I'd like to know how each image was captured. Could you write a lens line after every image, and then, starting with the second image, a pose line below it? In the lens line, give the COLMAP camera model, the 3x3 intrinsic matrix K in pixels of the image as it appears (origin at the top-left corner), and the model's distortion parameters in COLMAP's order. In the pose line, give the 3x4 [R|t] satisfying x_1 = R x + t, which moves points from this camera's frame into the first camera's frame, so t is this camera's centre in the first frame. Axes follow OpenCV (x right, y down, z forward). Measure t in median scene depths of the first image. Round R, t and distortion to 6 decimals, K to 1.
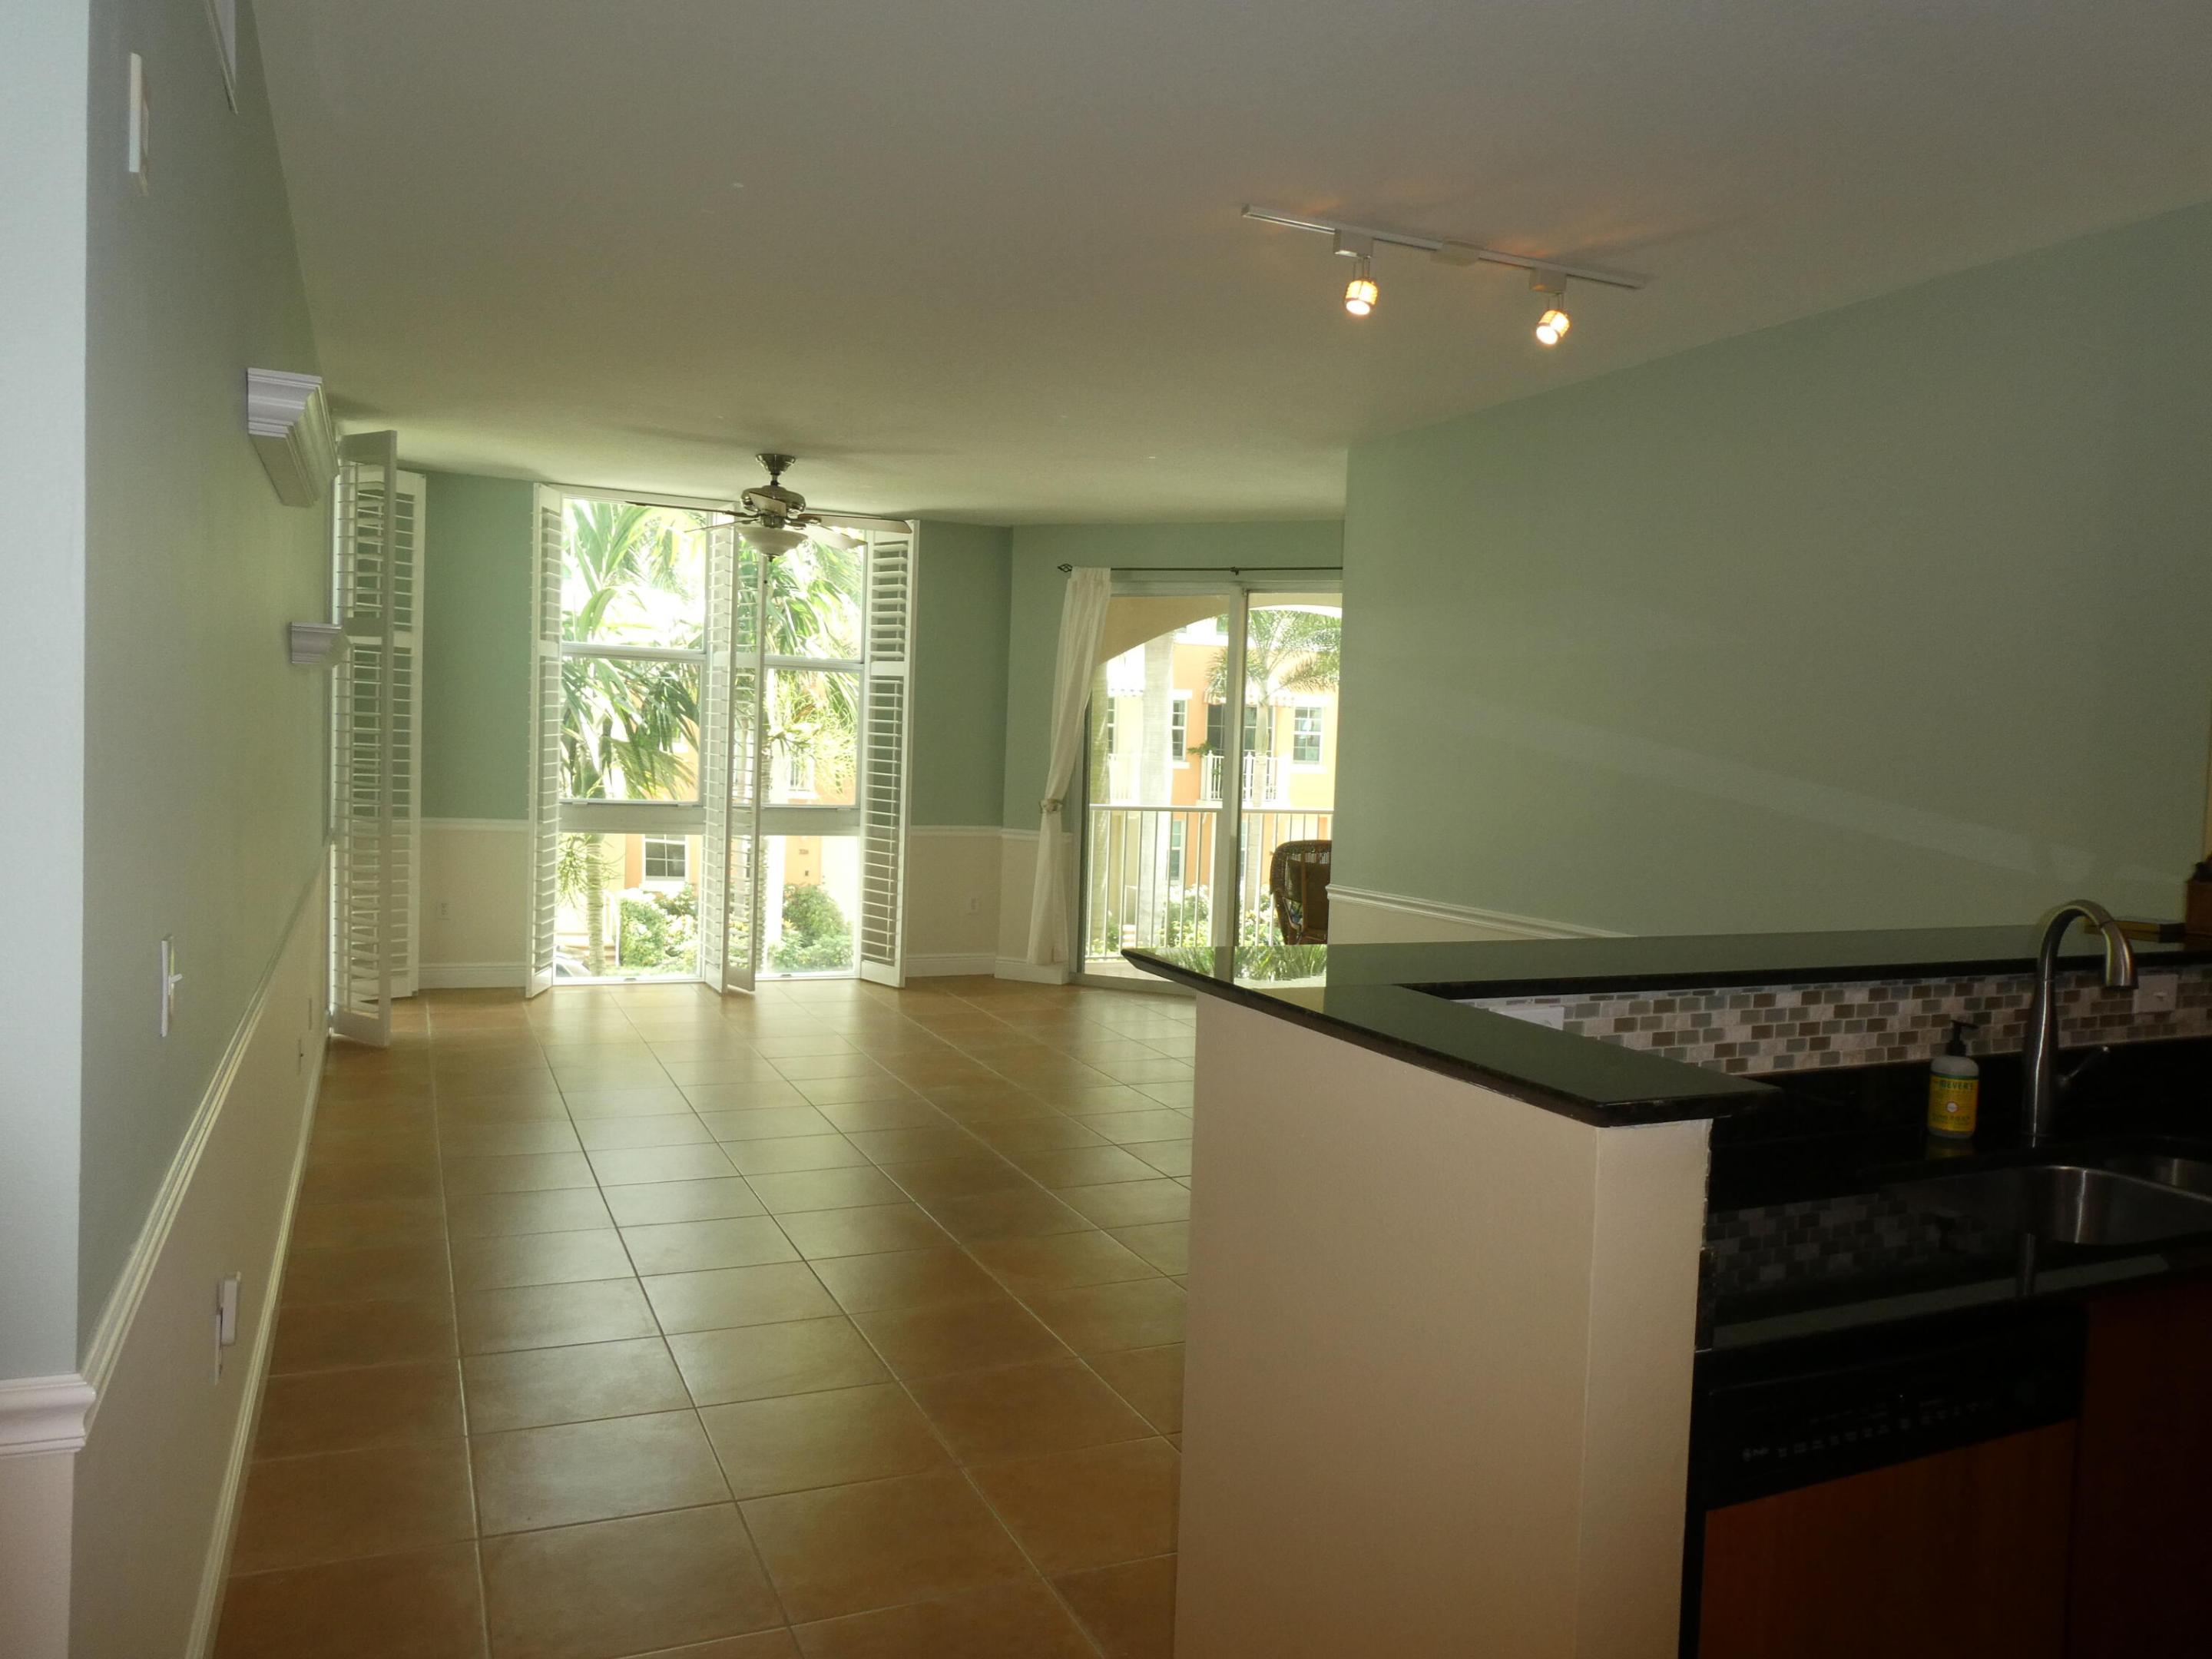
lens RADIAL K [[1598.0, 0, 1105.2], [0, 1598.0, 844.9], [0, 0, 1]] dist [-0.001875, 0.005929]
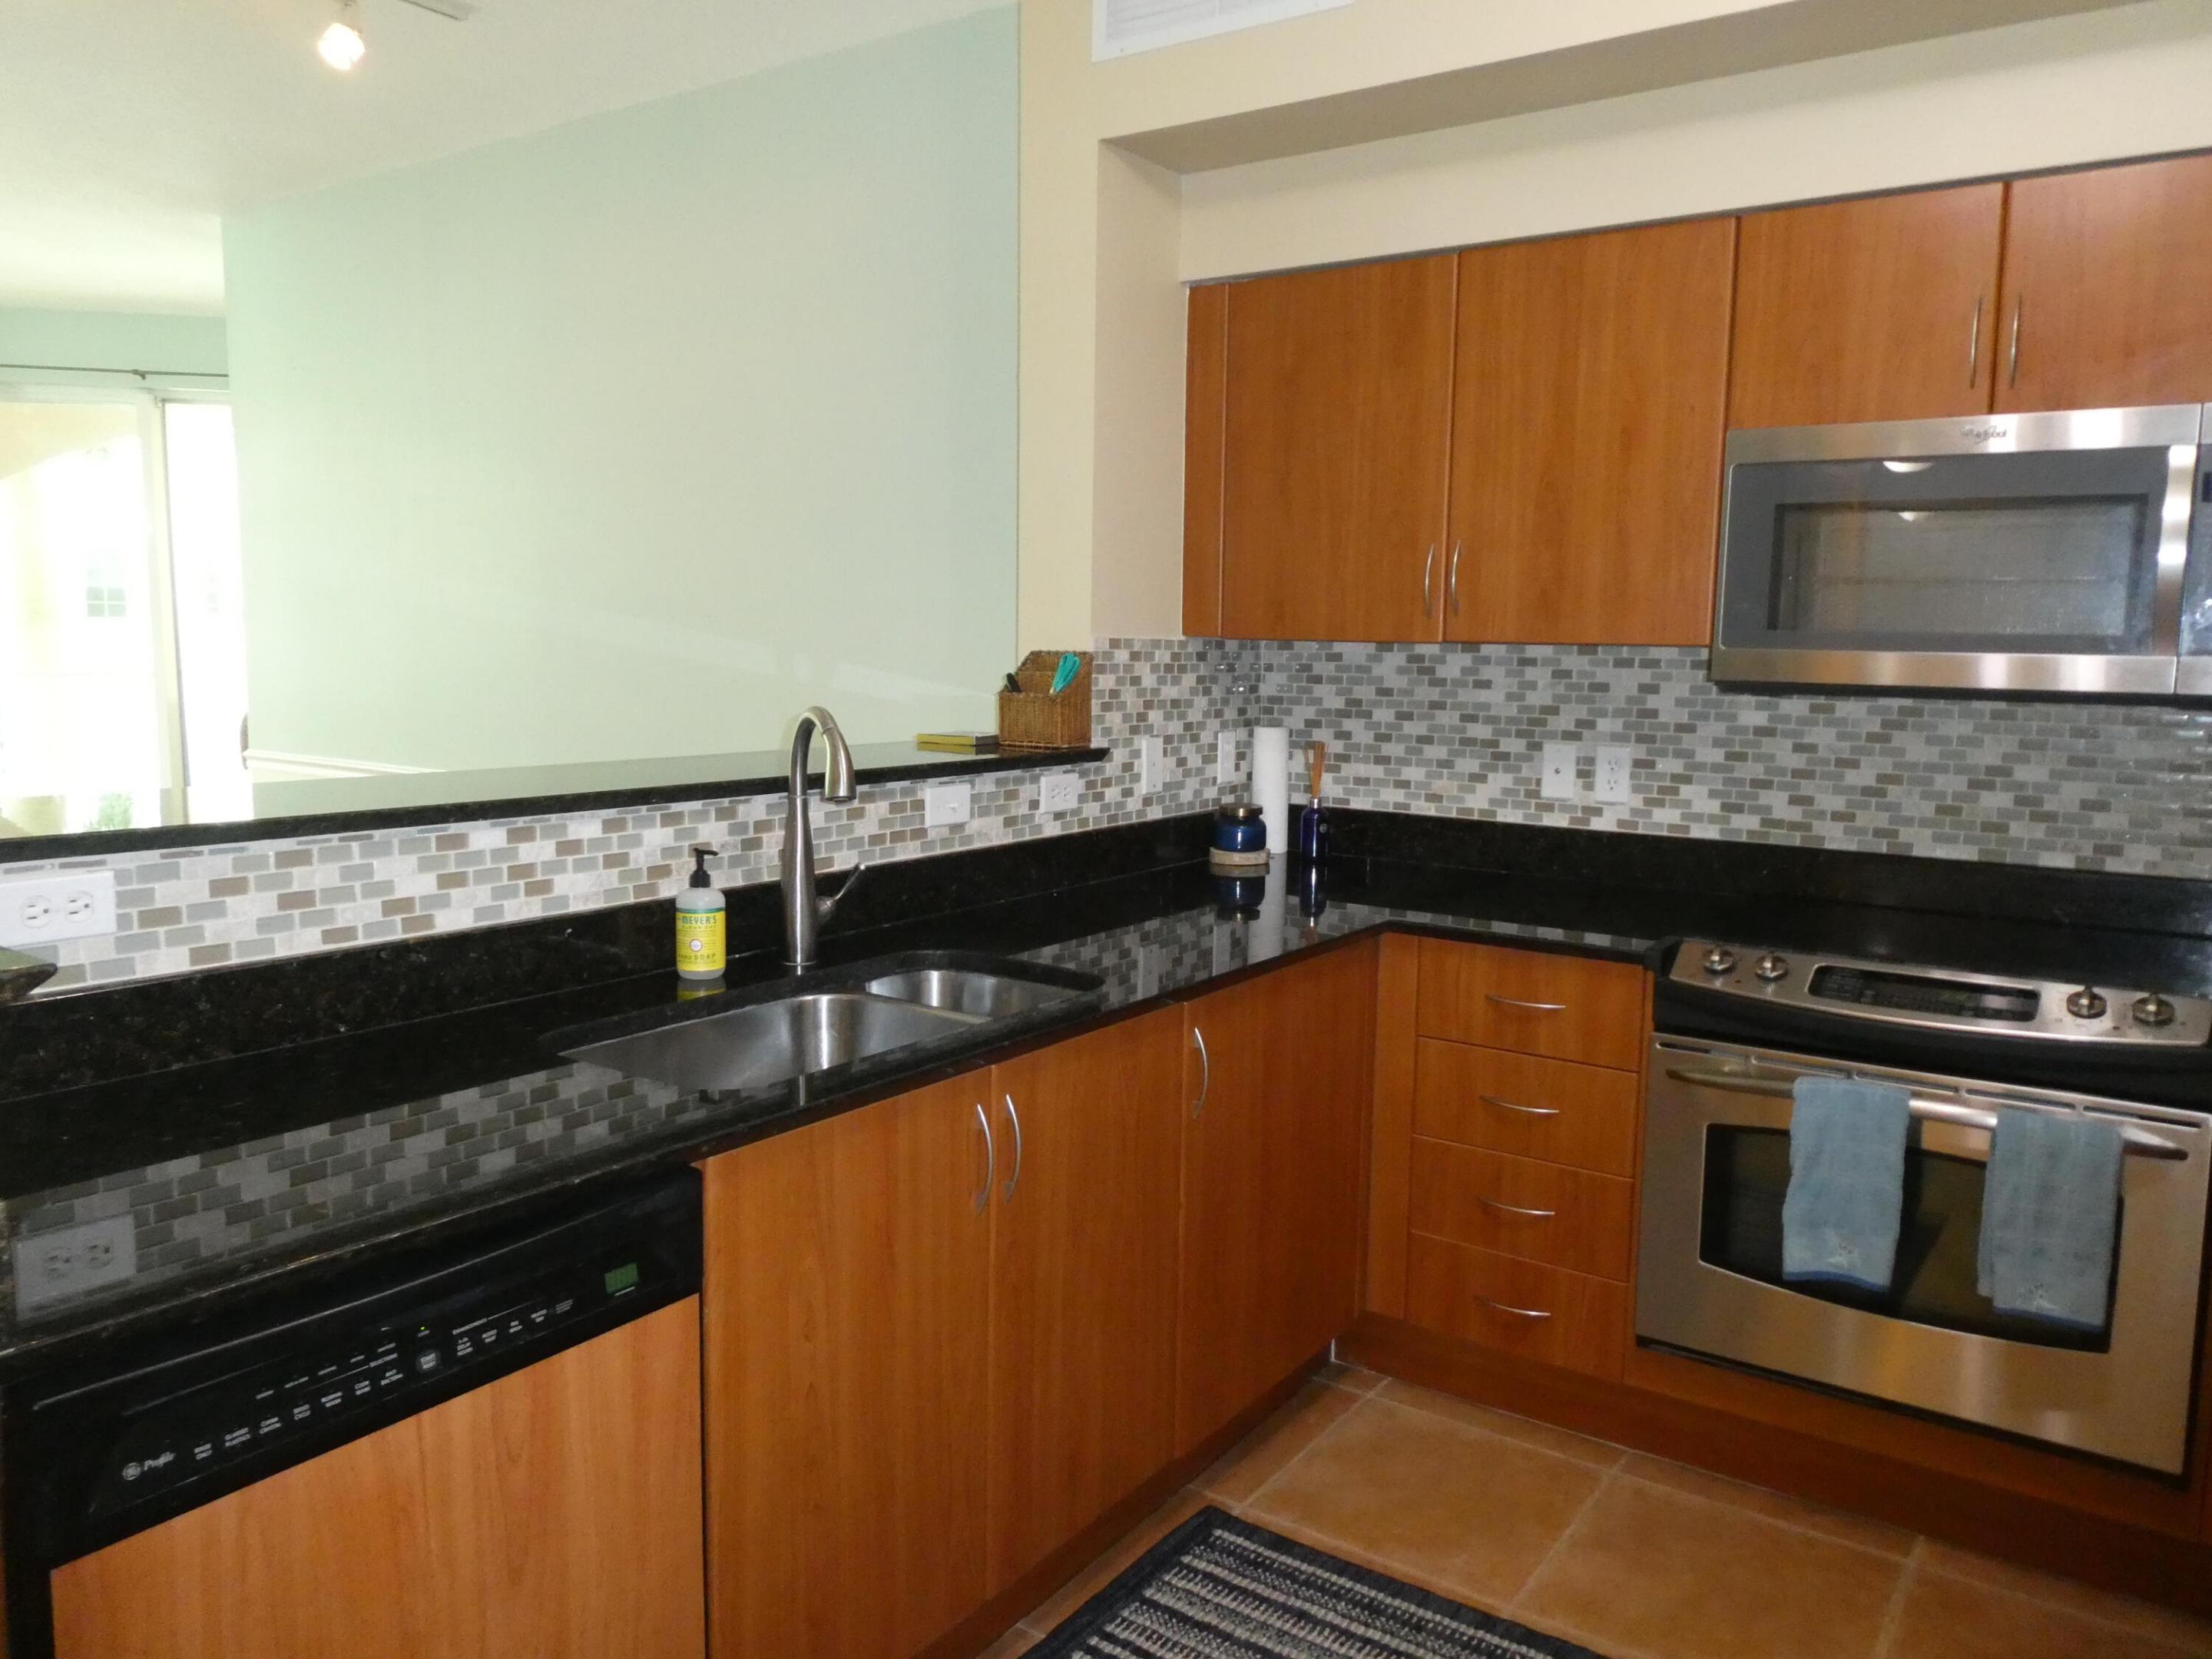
lens RADIAL K [[1598.0, 0, 1089.3], [0, 1598.0, 829.0], [0, 0, 1]] dist [-0.001875, 0.005929]
pose [[0.871363, -0.072513, 0.485250, 0.290187], [0.036774, 0.995889, 0.082785, 0.033520], [-0.489258, -0.054291, 0.870448, 0.118619]]
